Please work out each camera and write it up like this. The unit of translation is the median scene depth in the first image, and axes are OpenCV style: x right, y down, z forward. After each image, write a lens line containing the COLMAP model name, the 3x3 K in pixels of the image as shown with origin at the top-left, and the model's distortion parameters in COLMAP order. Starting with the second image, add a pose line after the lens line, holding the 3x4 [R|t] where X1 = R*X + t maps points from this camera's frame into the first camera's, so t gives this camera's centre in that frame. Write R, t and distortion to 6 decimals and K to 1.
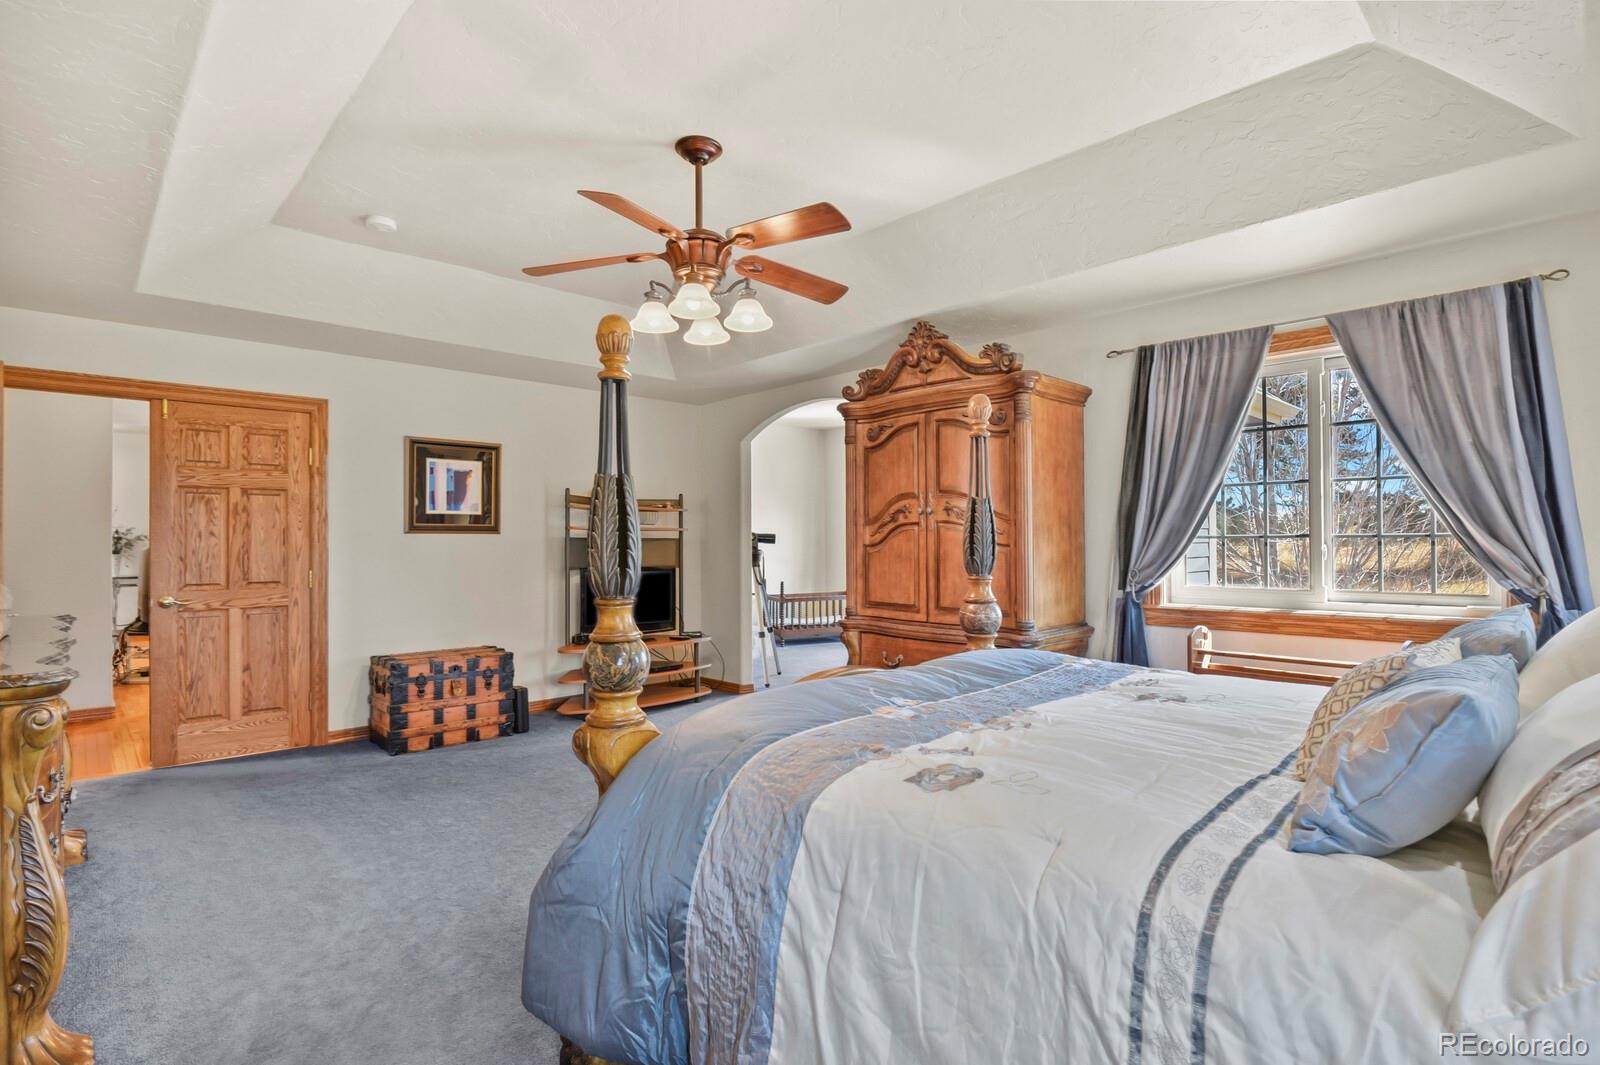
lens RADIAL K [[778.7, 0, 803.5], [0, 778.7, 533.3], [0, 0, 1]] dist [-0.016717, -0.005028]
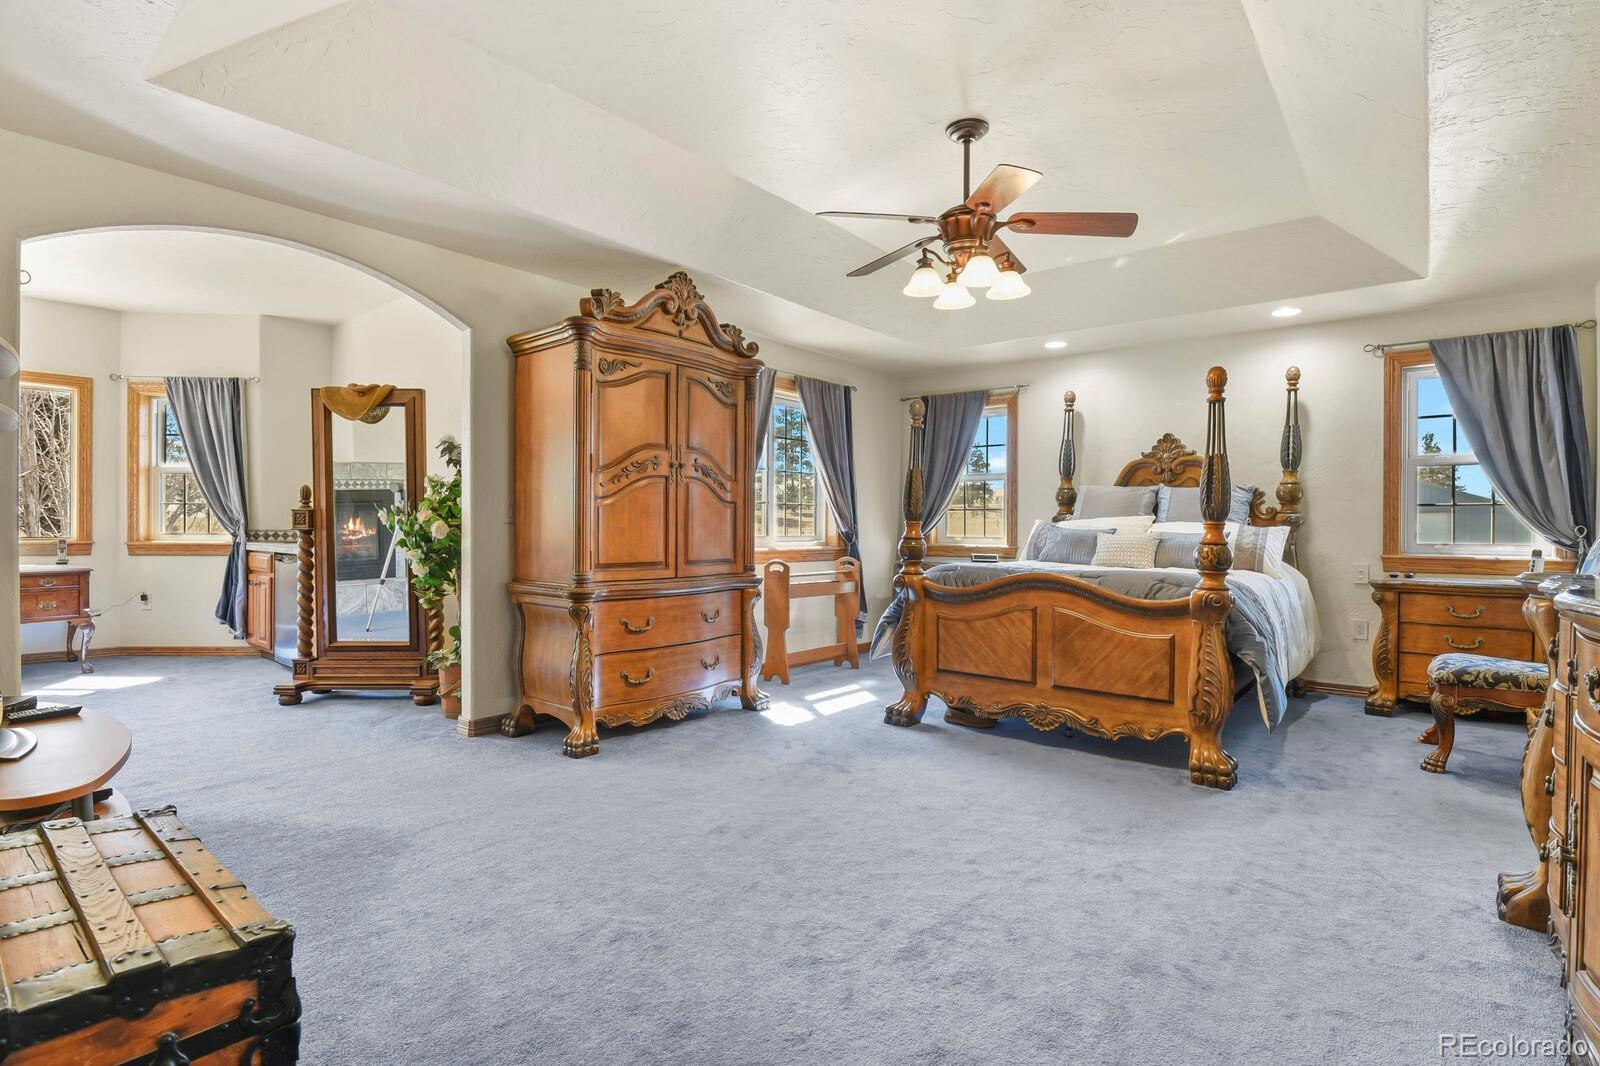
lens RADIAL K [[778.7, 0, 803.5], [0, 778.7, 533.8], [0, 0, 1]] dist [-0.016717, -0.005028]
pose [[-0.135700, -0.008801, 0.990711, -0.840581], [-0.020438, 0.999773, 0.006082, 0.049046], [-0.990539, -0.019423, -0.135849, 0.968855]]
